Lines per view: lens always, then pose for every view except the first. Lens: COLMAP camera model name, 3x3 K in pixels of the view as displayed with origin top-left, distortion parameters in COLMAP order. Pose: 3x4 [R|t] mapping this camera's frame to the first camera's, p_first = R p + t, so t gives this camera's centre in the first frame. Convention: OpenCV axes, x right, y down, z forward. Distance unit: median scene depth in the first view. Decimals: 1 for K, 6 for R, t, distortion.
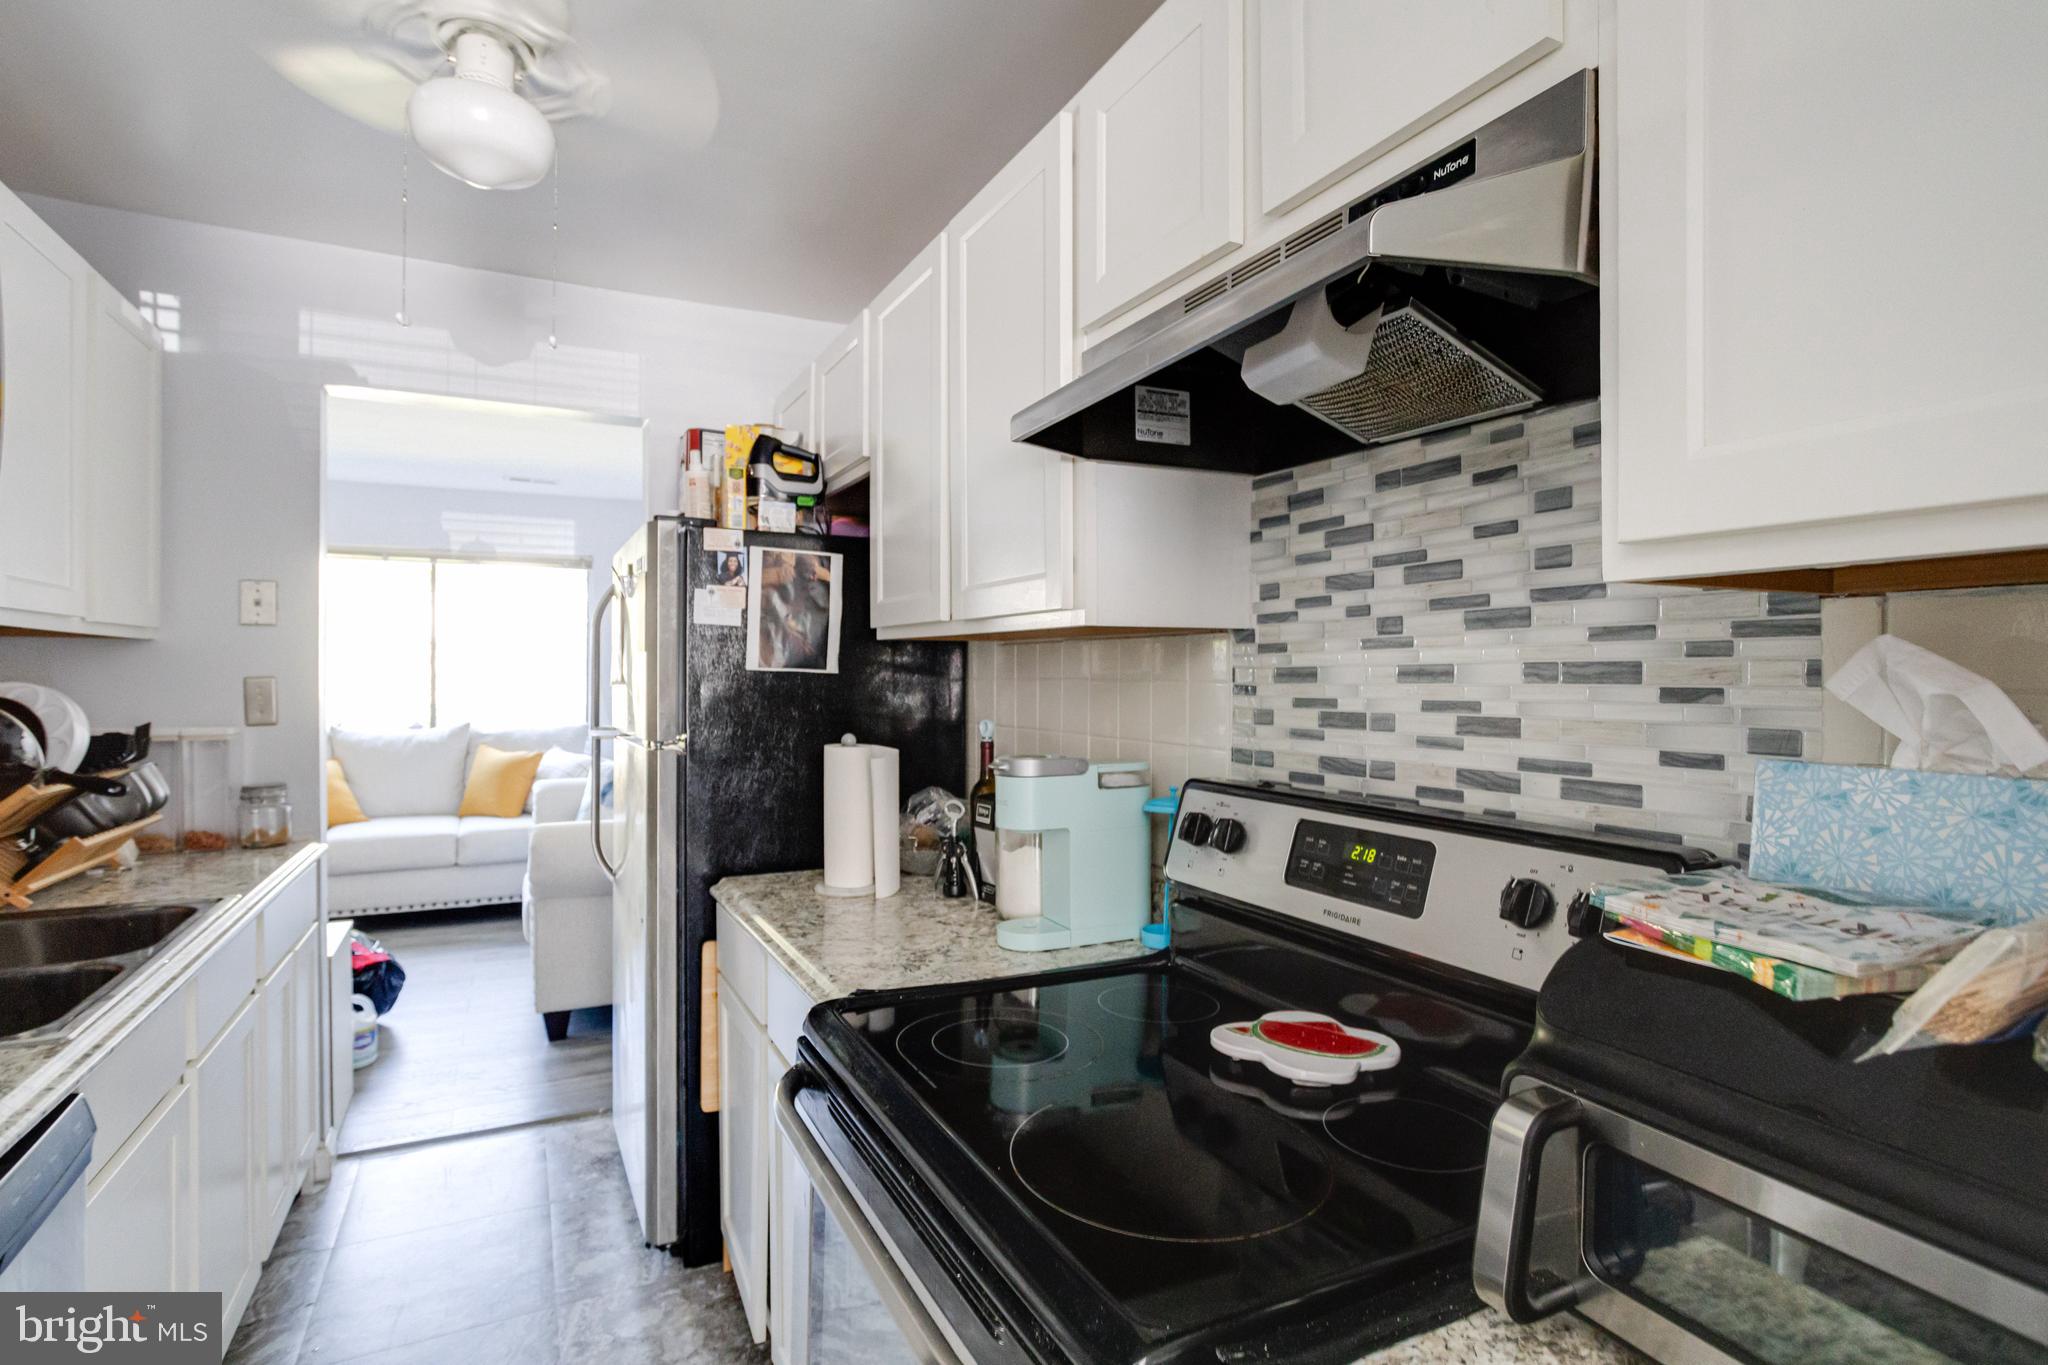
lens RADIAL K [[1003.2, 0, 1007.9], [0, 1003.2, 658.1], [0, 0, 1]] dist [-0.054897, 0.033151]
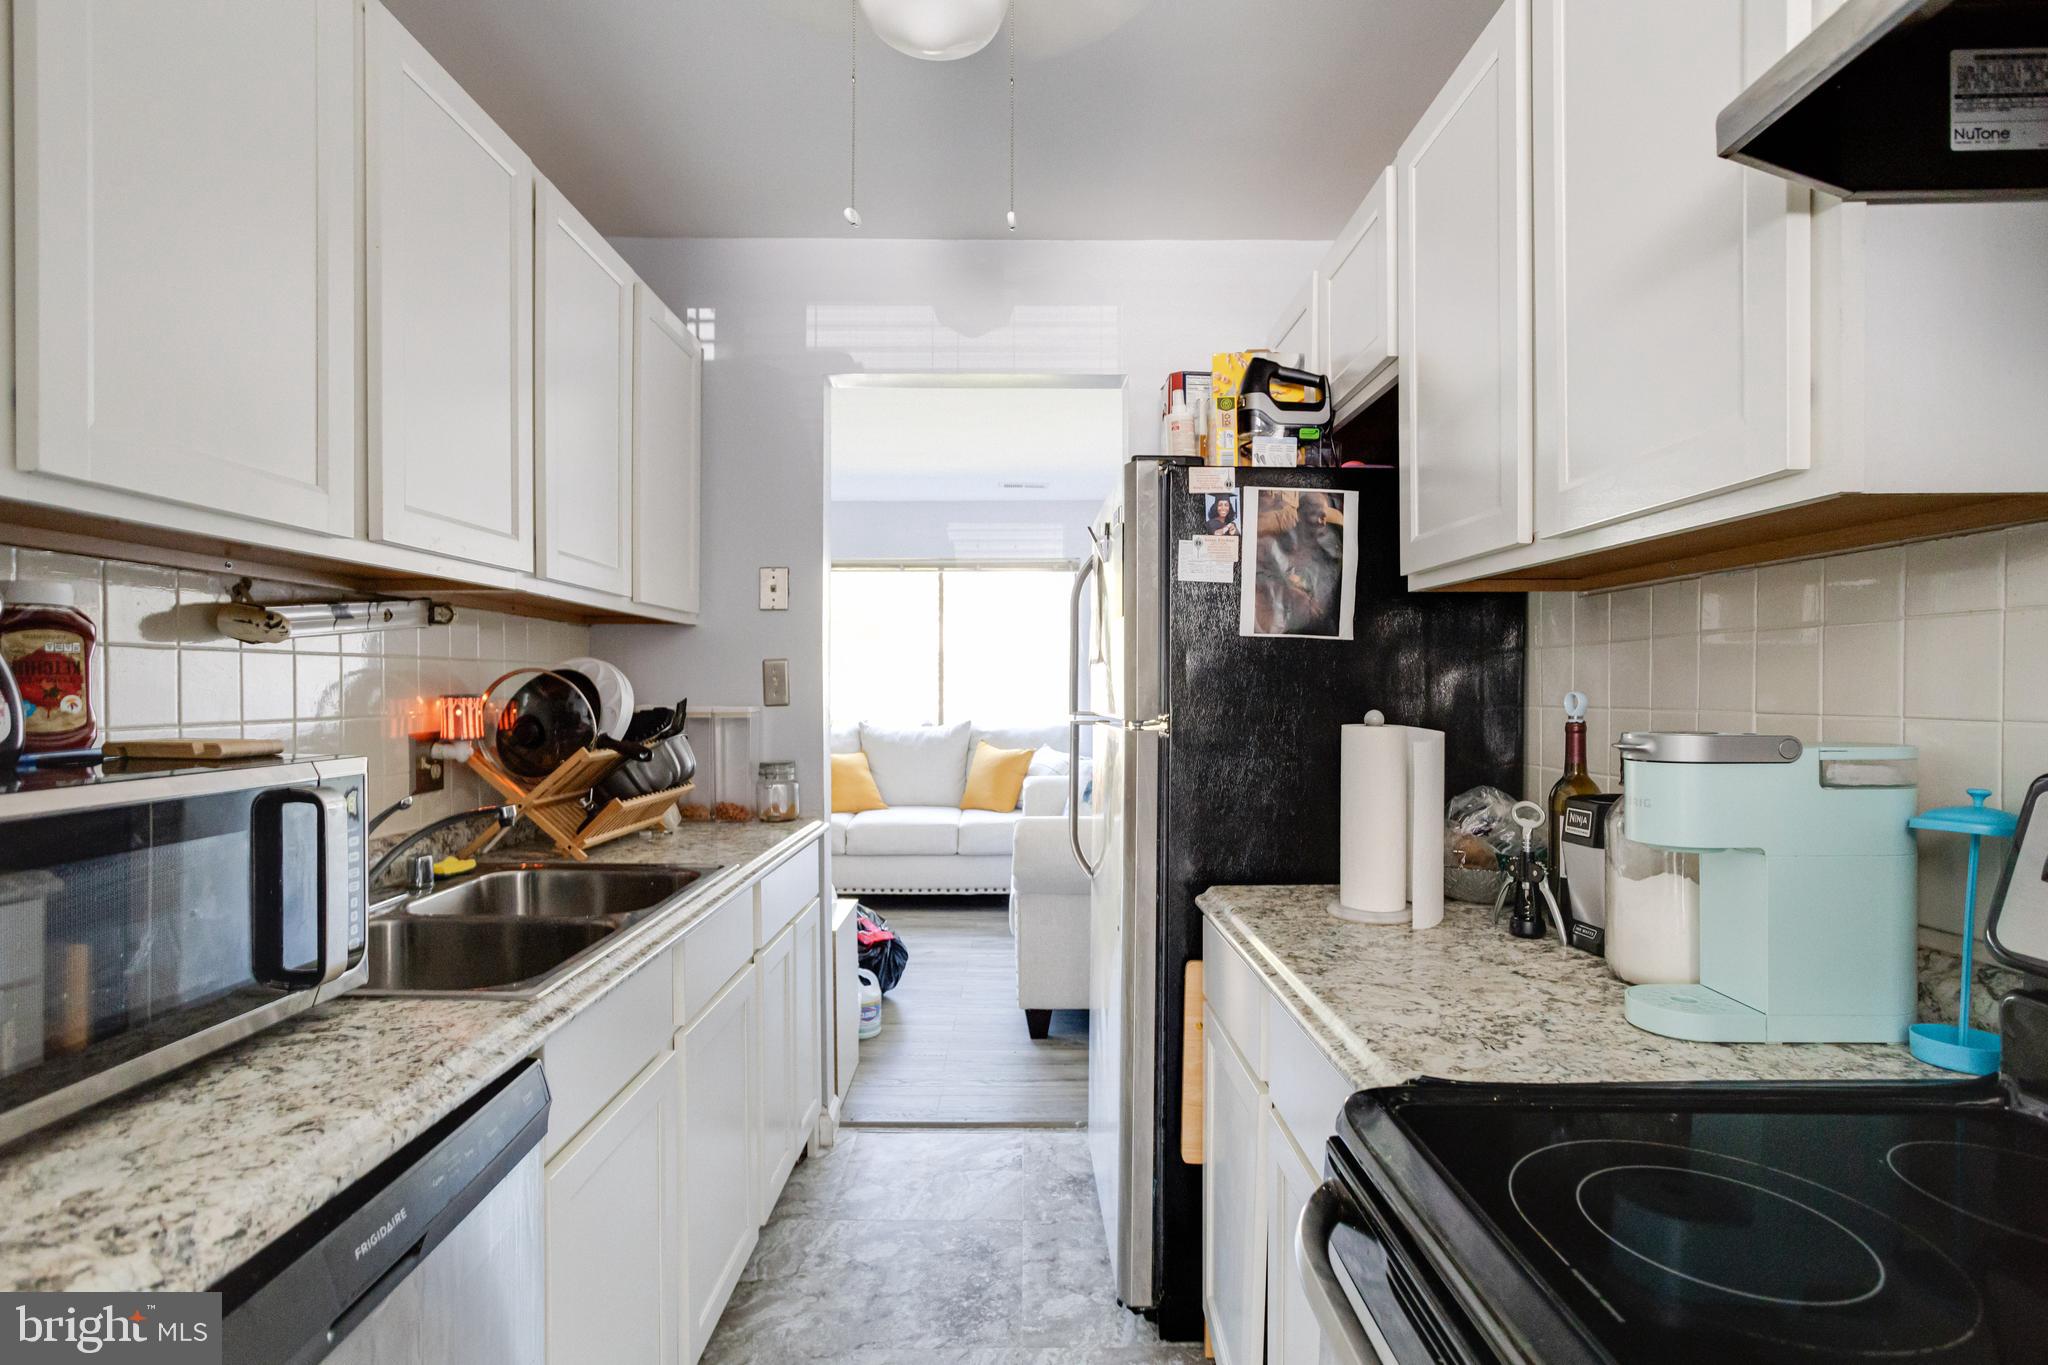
lens RADIAL K [[1009.7, 0, 1066.5], [0, 1009.7, 685.9], [0, 0, 1]] dist [-0.059222, 0.033557]
pose [[0.915782, 0.005120, -0.401643, -0.058342], [0.000991, 0.999887, 0.015007, 0.039904], [0.401674, -0.014141, 0.915674, 0.181199]]
